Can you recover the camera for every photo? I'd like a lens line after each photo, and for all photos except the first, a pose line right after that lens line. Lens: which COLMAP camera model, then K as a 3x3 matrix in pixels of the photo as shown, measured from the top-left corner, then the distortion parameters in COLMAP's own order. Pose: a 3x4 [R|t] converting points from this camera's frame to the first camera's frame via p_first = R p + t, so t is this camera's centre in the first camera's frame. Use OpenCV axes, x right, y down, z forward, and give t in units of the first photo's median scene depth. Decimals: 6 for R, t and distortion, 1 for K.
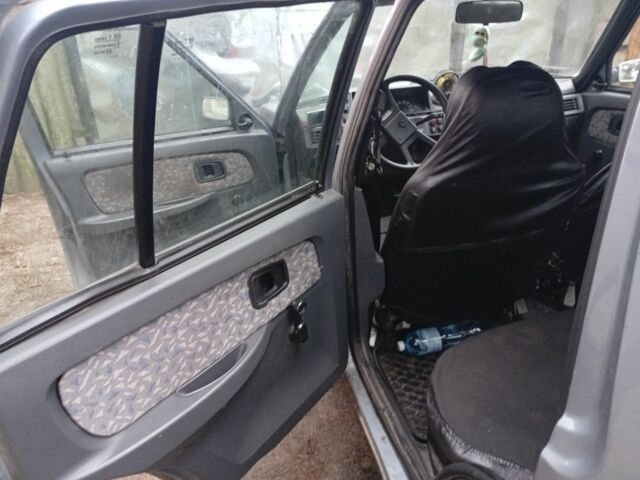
lens RADIAL K [[462.3, 0, 320.0], [0, 462.3, 240.0], [0, 0, 1]] dist [-0.061589, -0.002087]
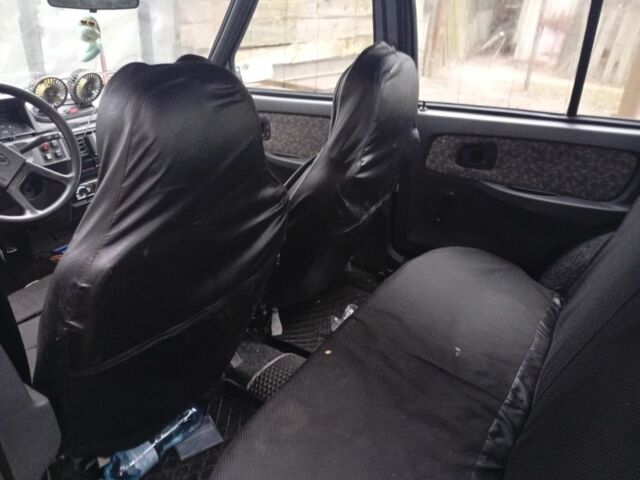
lens RADIAL K [[483.9, 0, 320.0], [0, 483.9, 240.0], [0, 0, 1]] dist [0.038480, -0.094238]
pose [[0.708685, -0.223595, 0.669157, 0.010974], [0.244154, 0.967574, 0.064733, -0.060913], [-0.661932, 0.117502, 0.740296, 0.175086]]
